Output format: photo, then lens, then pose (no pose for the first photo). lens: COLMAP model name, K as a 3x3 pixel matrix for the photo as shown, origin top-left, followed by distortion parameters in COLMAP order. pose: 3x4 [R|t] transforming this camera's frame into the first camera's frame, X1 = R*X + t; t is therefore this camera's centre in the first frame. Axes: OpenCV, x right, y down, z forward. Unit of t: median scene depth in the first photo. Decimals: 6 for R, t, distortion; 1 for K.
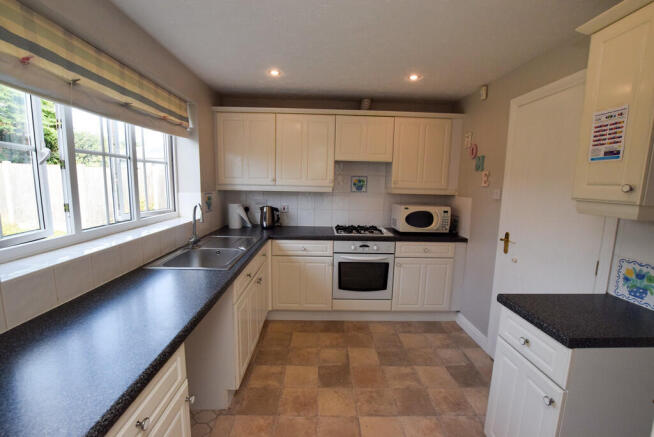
lens RADIAL K [[287.4, 0, 324.9], [0, 287.4, 221.0], [0, 0, 1]] dist [-0.026984, 0.000576]
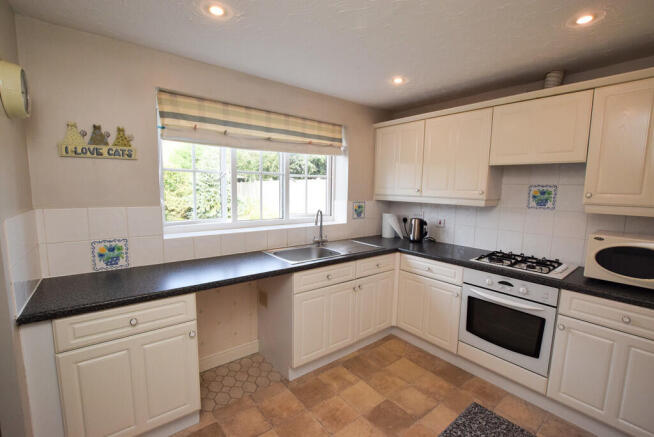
lens RADIAL K [[287.4, 0, 326.5], [0, 287.4, 221.3], [0, 0, 1]] dist [-0.026984, 0.000576]
pose [[0.610518, 0.081788, -0.787768, 0.398630], [-0.112891, 0.993484, 0.015656, -0.025929], [0.783915, 0.079374, 0.615773, 0.206163]]
